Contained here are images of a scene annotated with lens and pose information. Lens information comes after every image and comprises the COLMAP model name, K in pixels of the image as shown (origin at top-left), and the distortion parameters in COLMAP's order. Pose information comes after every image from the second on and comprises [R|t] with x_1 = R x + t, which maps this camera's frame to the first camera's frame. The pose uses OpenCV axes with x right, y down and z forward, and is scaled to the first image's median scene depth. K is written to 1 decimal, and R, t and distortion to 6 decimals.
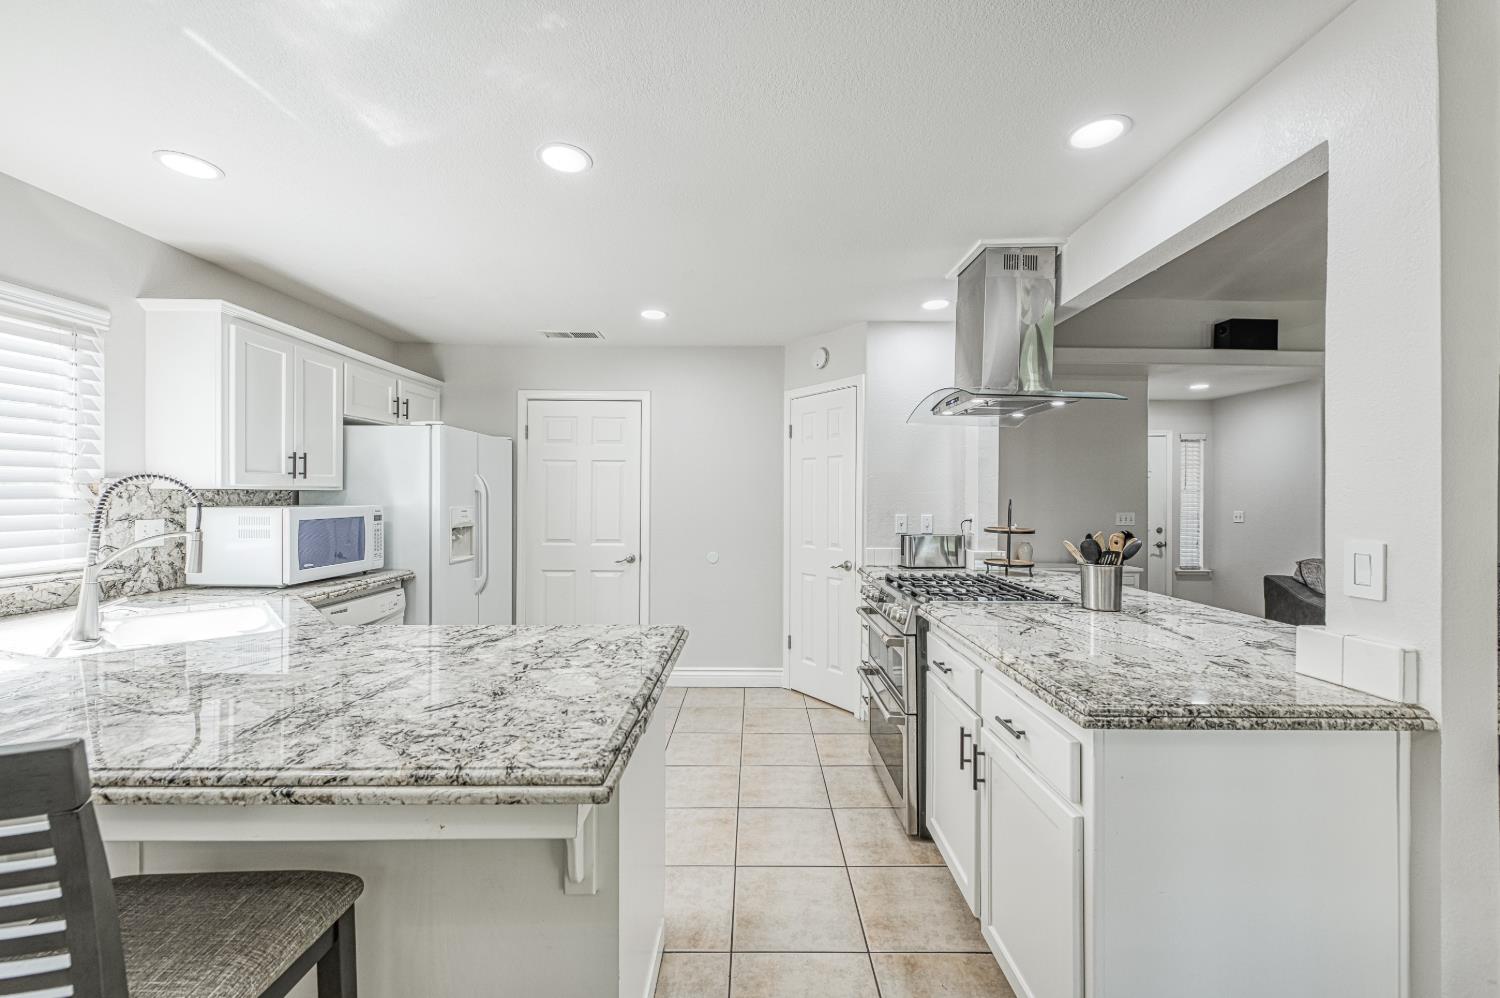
lens RADIAL K [[592.4, 0, 770.0], [0, 592.4, 497.6], [0, 0, 1]] dist [0.001447, -0.000191]
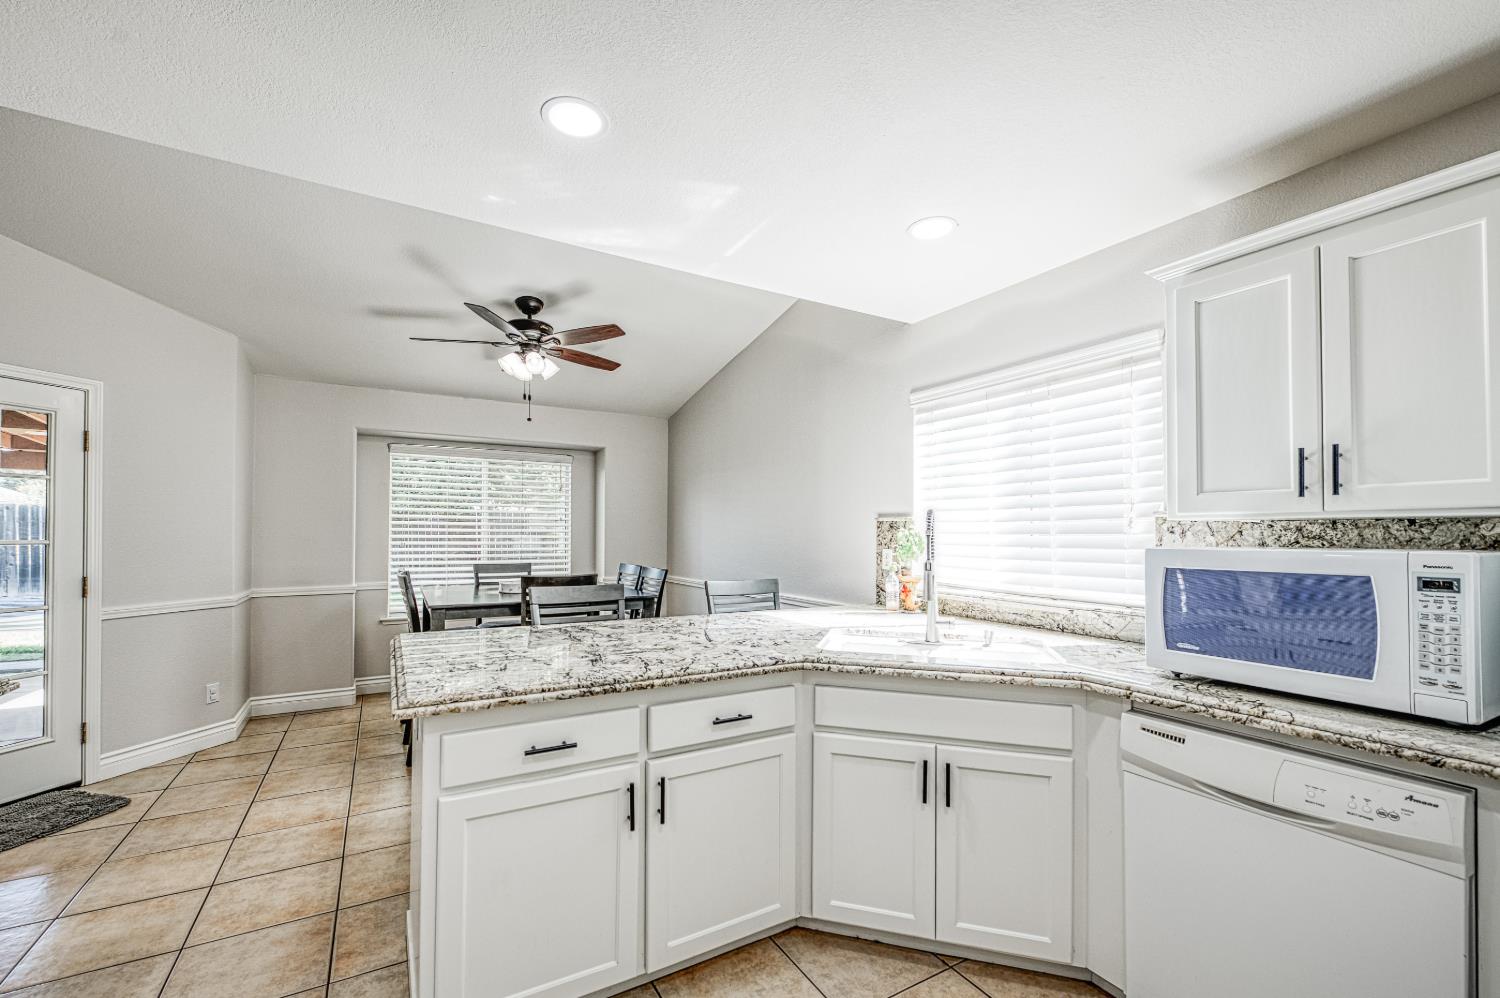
lens RADIAL K [[599.0, 0, 754.8], [0, 599.0, 525.6], [0, 0, 1]] dist [-0.000683, -0.003179]
pose [[-0.865199, -0.014224, -0.501227, -0.098418], [-0.008150, 0.999864, -0.014306, 0.005699], [0.501362, -0.008292, -0.865198, 1.181630]]
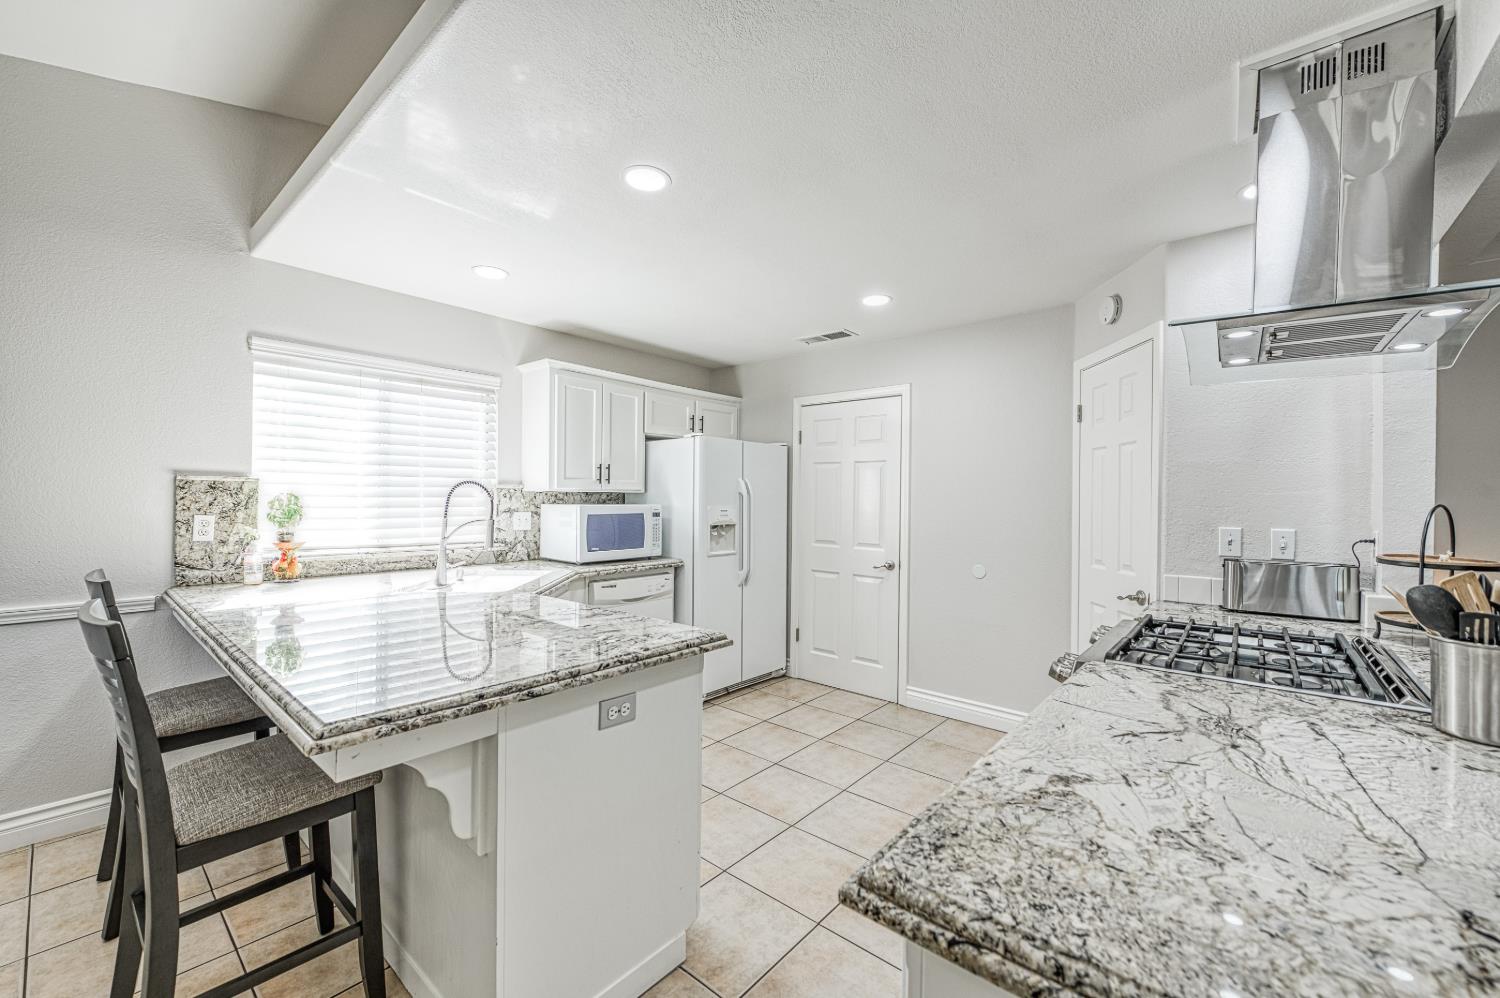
lens RADIAL K [[603.5, 0, 748.6], [0, 603.5, 500.3], [0, 0, 1]] dist [-0.002705, -0.000475]
pose [[0.746430, 0.004354, -0.665450, 0.336796], [-0.006797, 0.999976, -0.001082, 0.004487], [0.665430, 0.005331, 0.746442, 0.205372]]
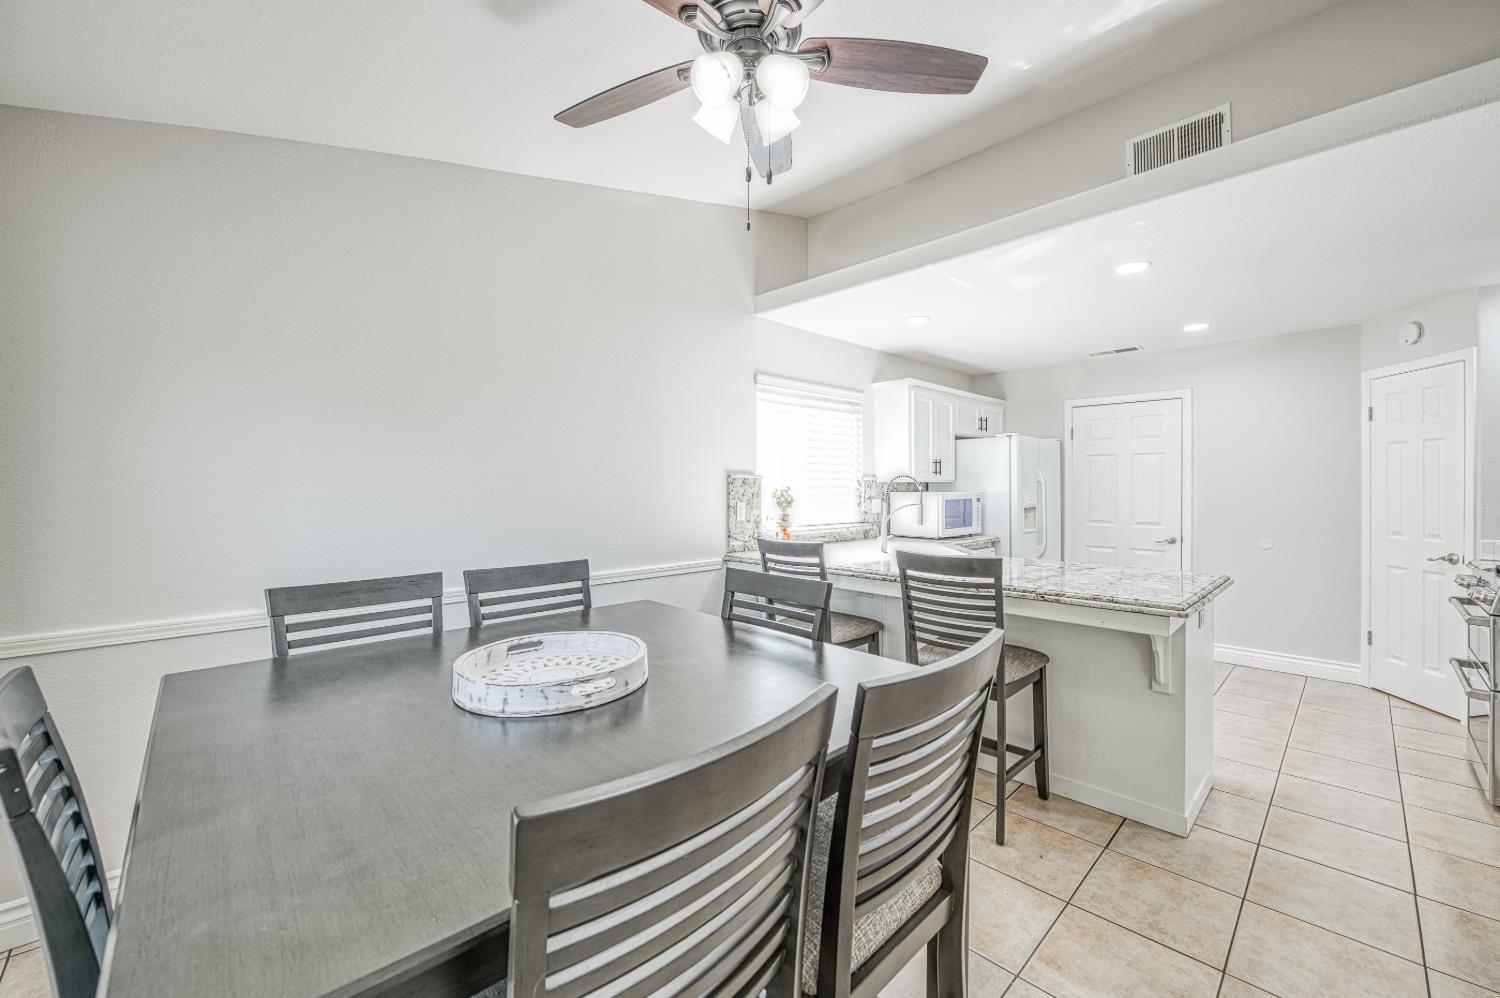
lens RADIAL K [[610.9, 0, 746.8], [0, 610.9, 487.8], [0, 0, 1]] dist [-0.001418, -0.007445]
pose [[0.684043, -0.004543, -0.729427, 0.082536], [0.005274, 0.999985, -0.001282, 0.002149], [0.729423, -0.002970, 0.684057, -0.544304]]
